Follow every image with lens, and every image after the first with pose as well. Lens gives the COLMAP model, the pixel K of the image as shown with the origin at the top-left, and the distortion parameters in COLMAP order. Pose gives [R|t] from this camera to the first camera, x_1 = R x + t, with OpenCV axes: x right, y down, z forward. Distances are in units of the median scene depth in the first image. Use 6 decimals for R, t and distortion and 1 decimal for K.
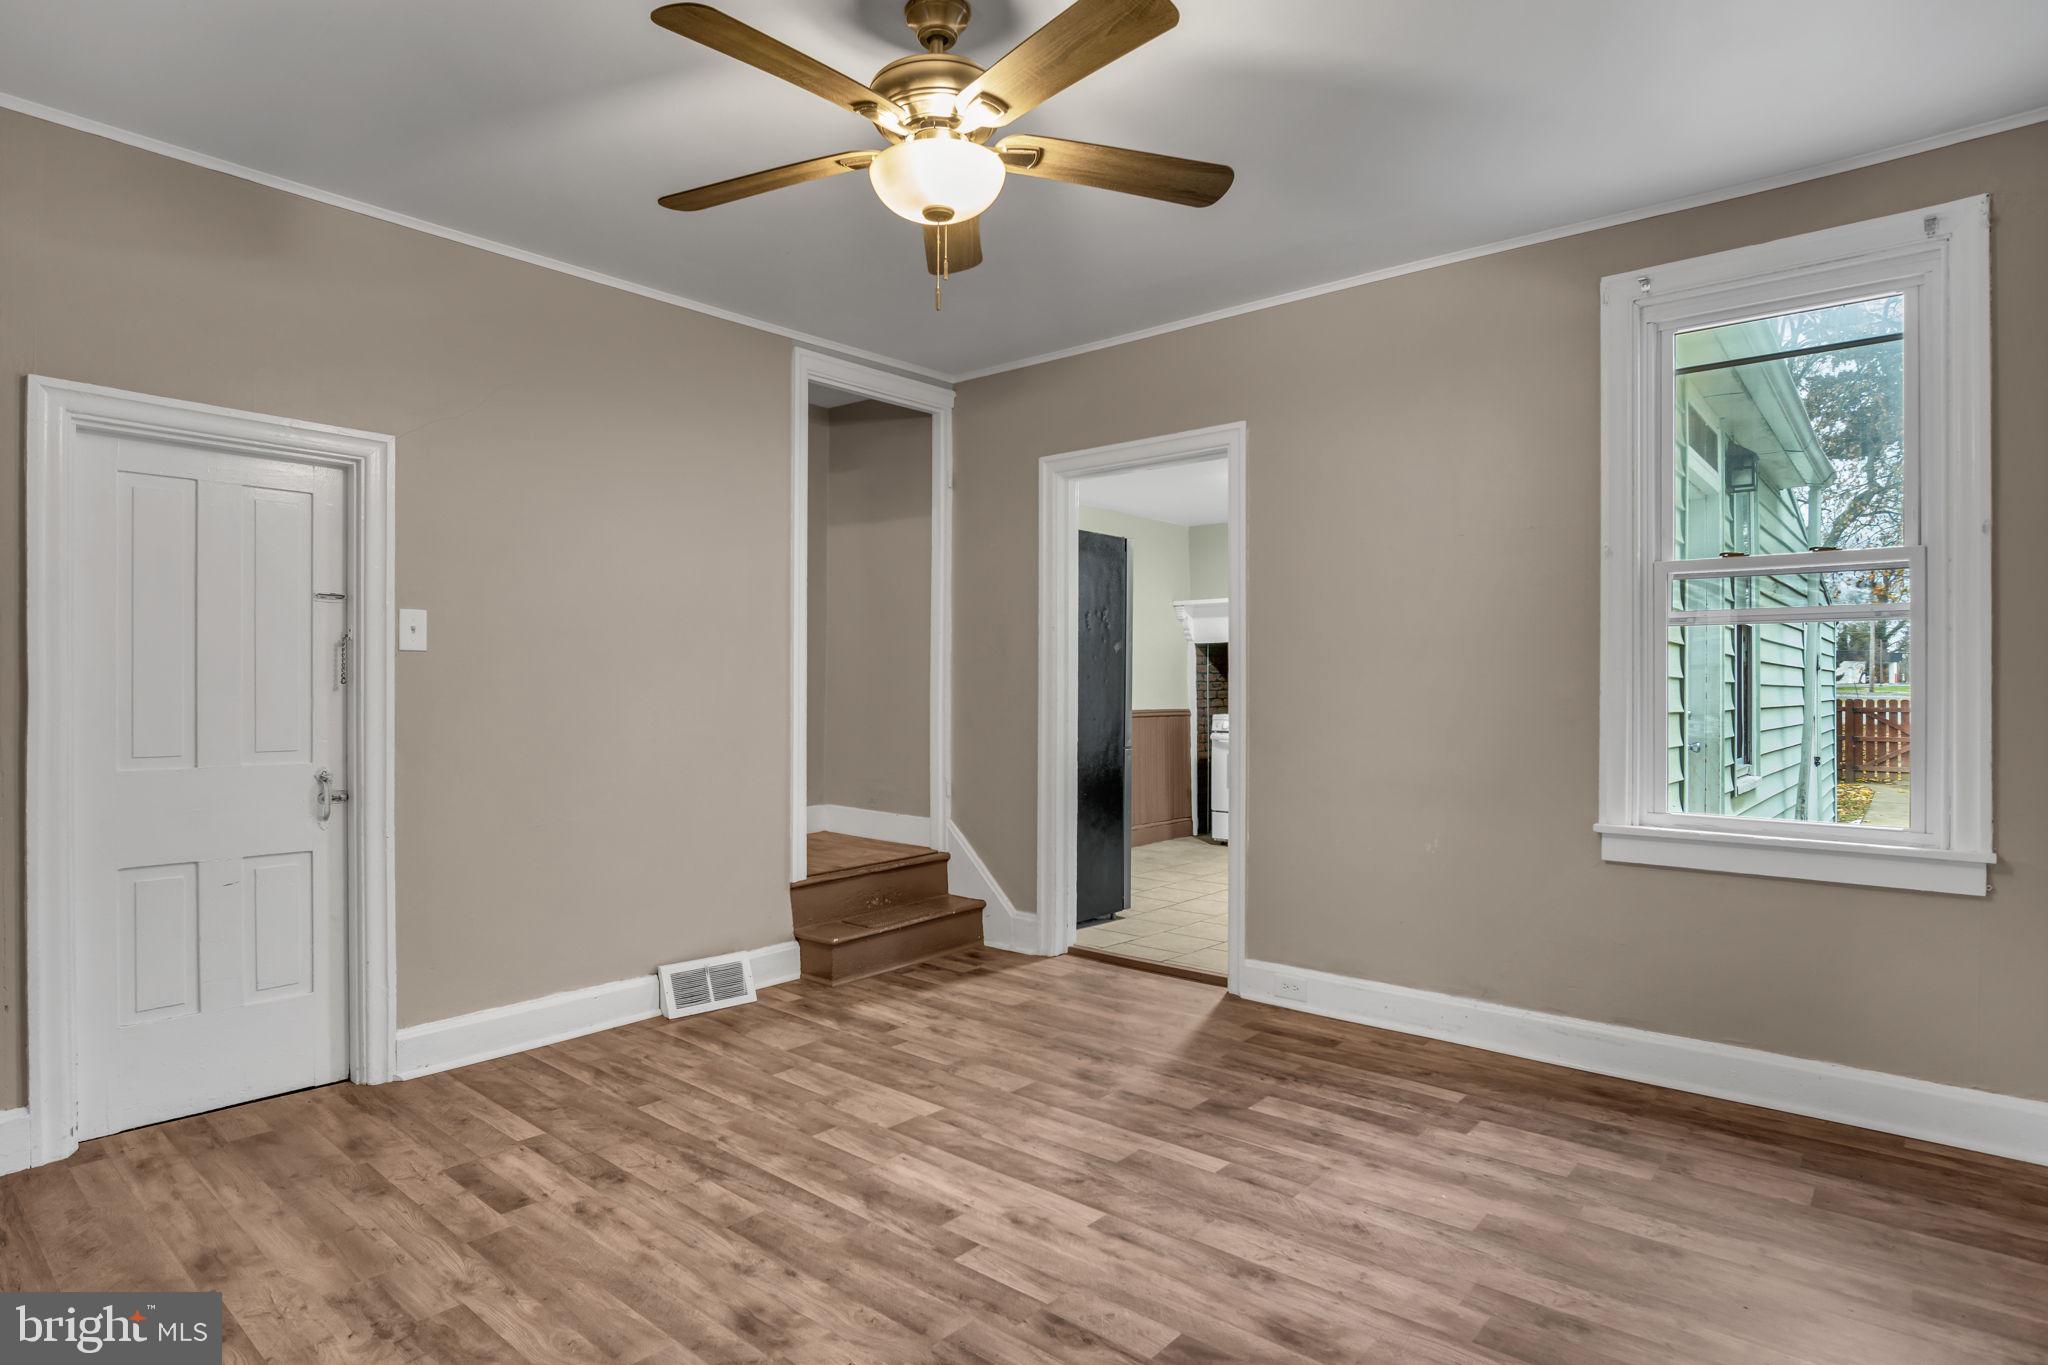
lens RADIAL K [[1096.7, 0, 1007.6], [0, 1096.7, 684.0], [0, 0, 1]] dist [-0.035268, 0.008954]
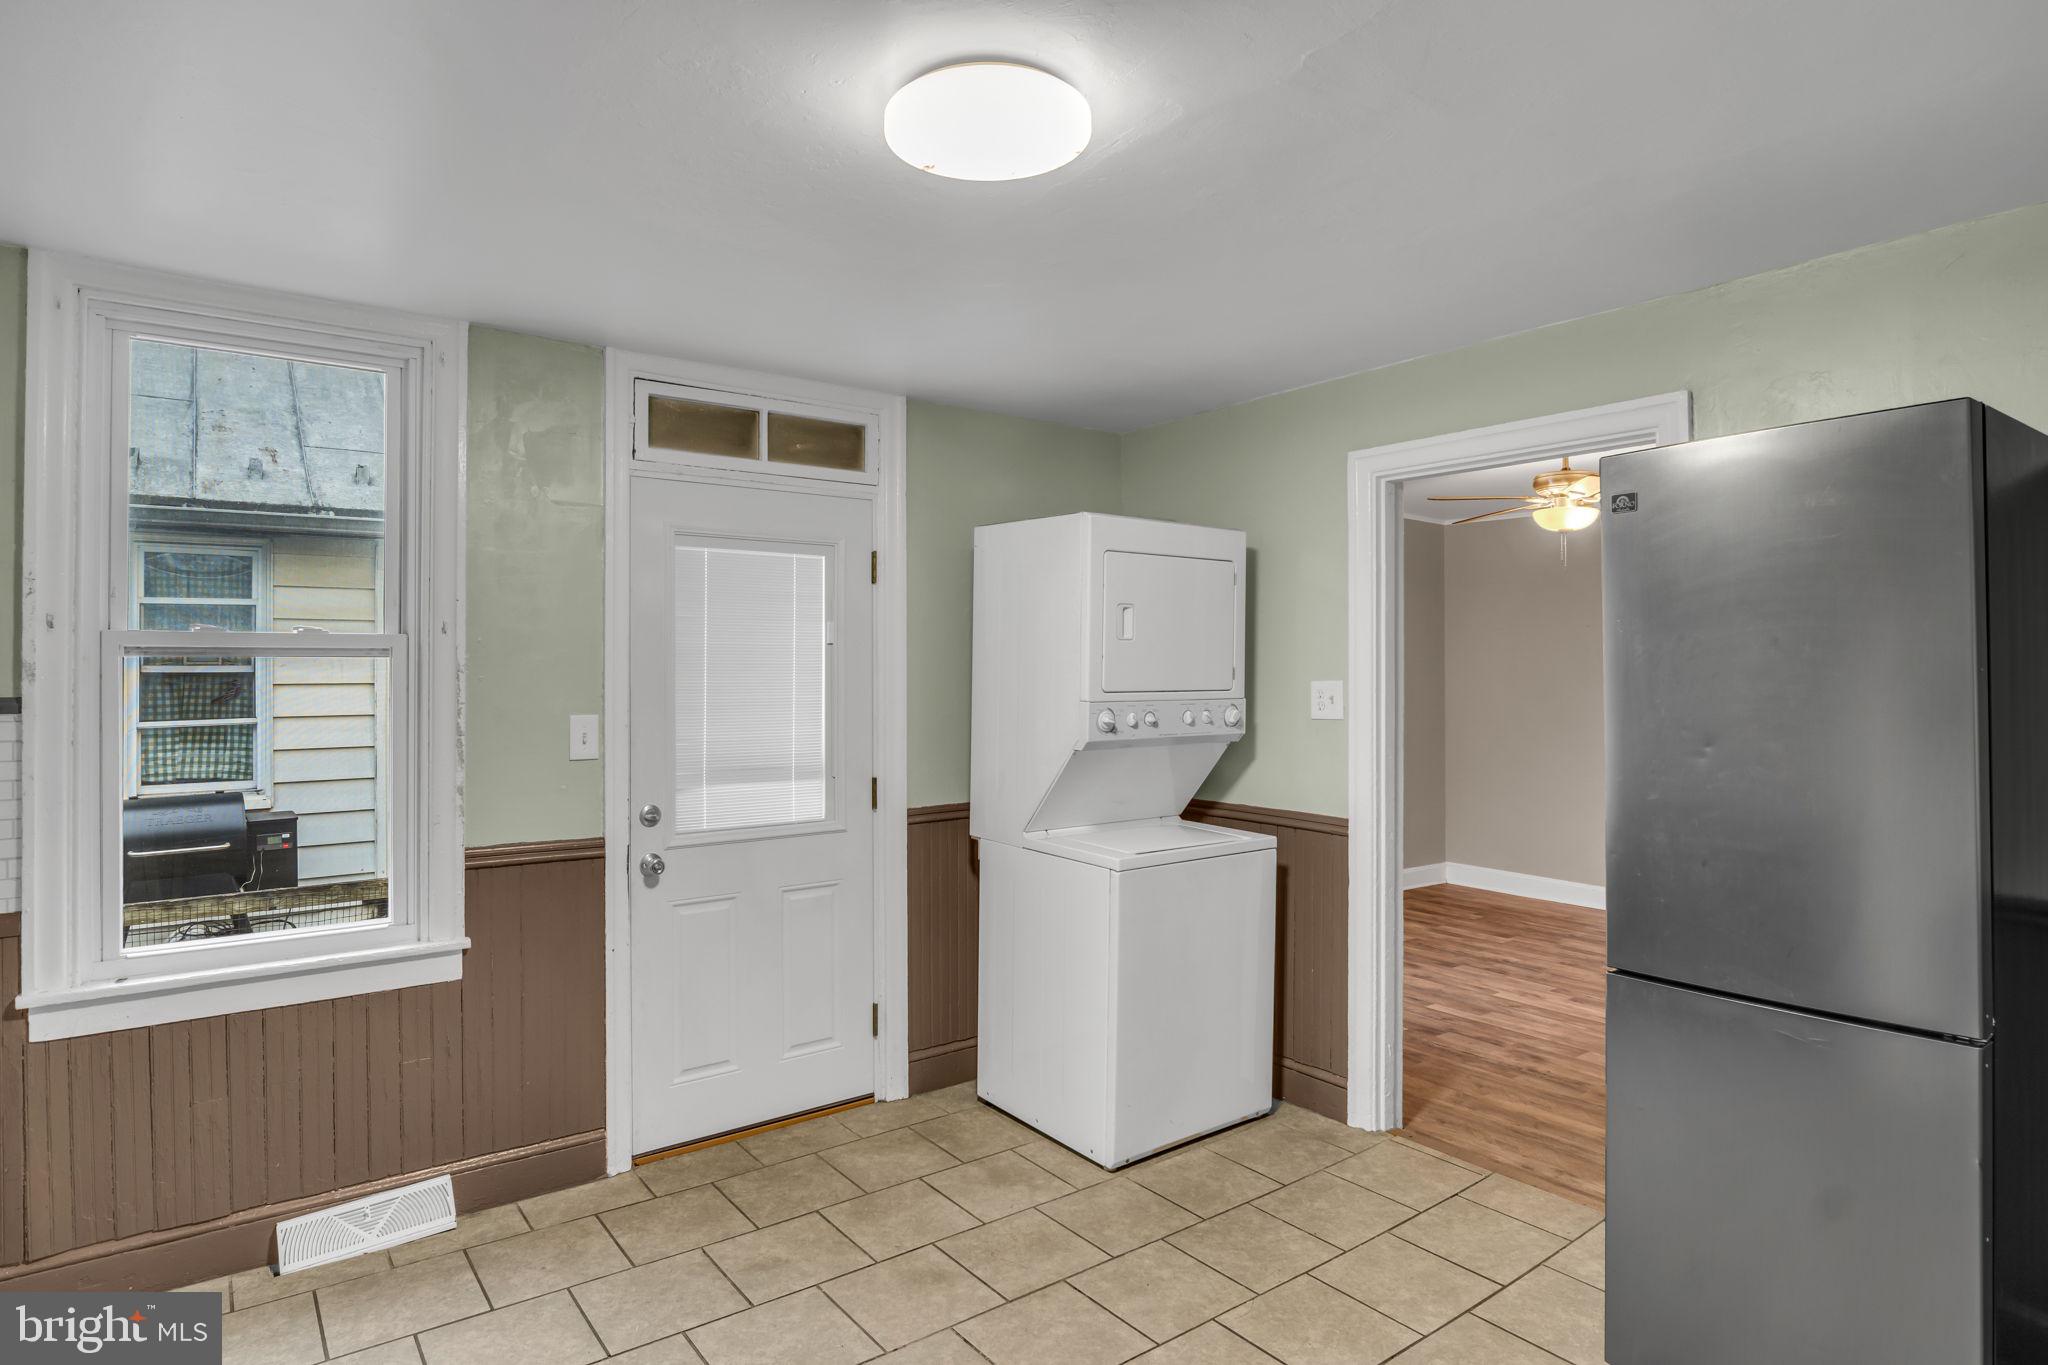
lens RADIAL K [[1096.7, 0, 1007.6], [0, 1096.7, 684.0], [0, 0, 1]] dist [-0.035268, 0.008954]
pose [[-0.975974, -0.009138, 0.217697, 0.564282], [-0.009147, 0.999958, 0.000965, -0.101387], [-0.217697, -0.001049, -0.976016, 3.327976]]
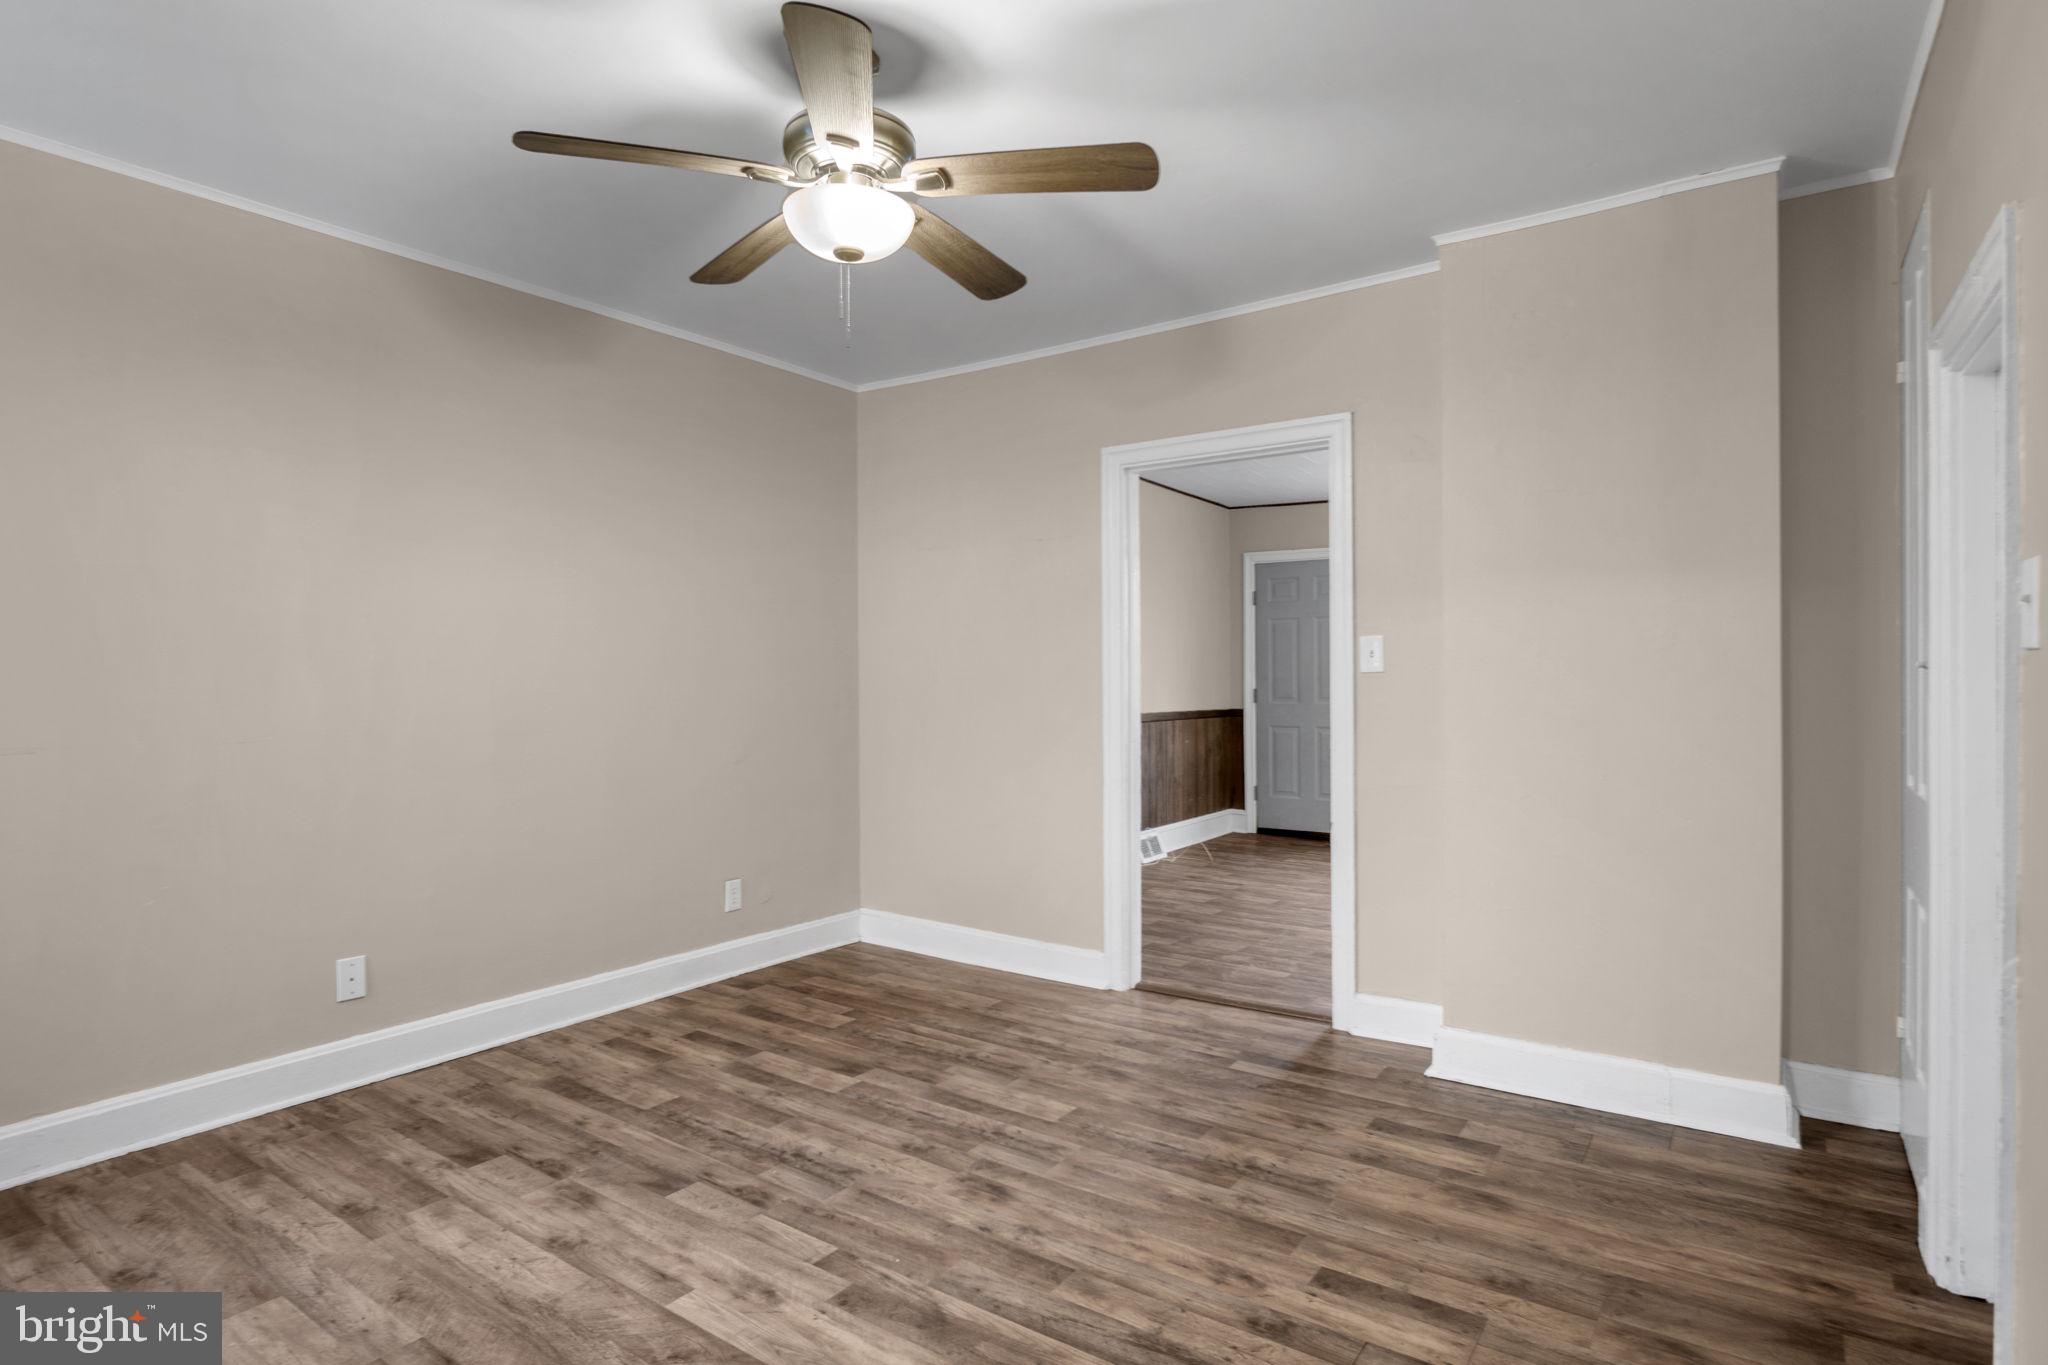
lens RADIAL K [[1096.7, 0, 1007.6], [0, 1096.7, 684.0], [0, 0, 1]] dist [-0.035268, 0.008954]
pose [[-0.995137, 0.004020, -0.098419, -0.106454], [0.003083, 0.999948, 0.009675, -0.030625], [0.098453, 0.009325, -0.995098, 1.967006]]
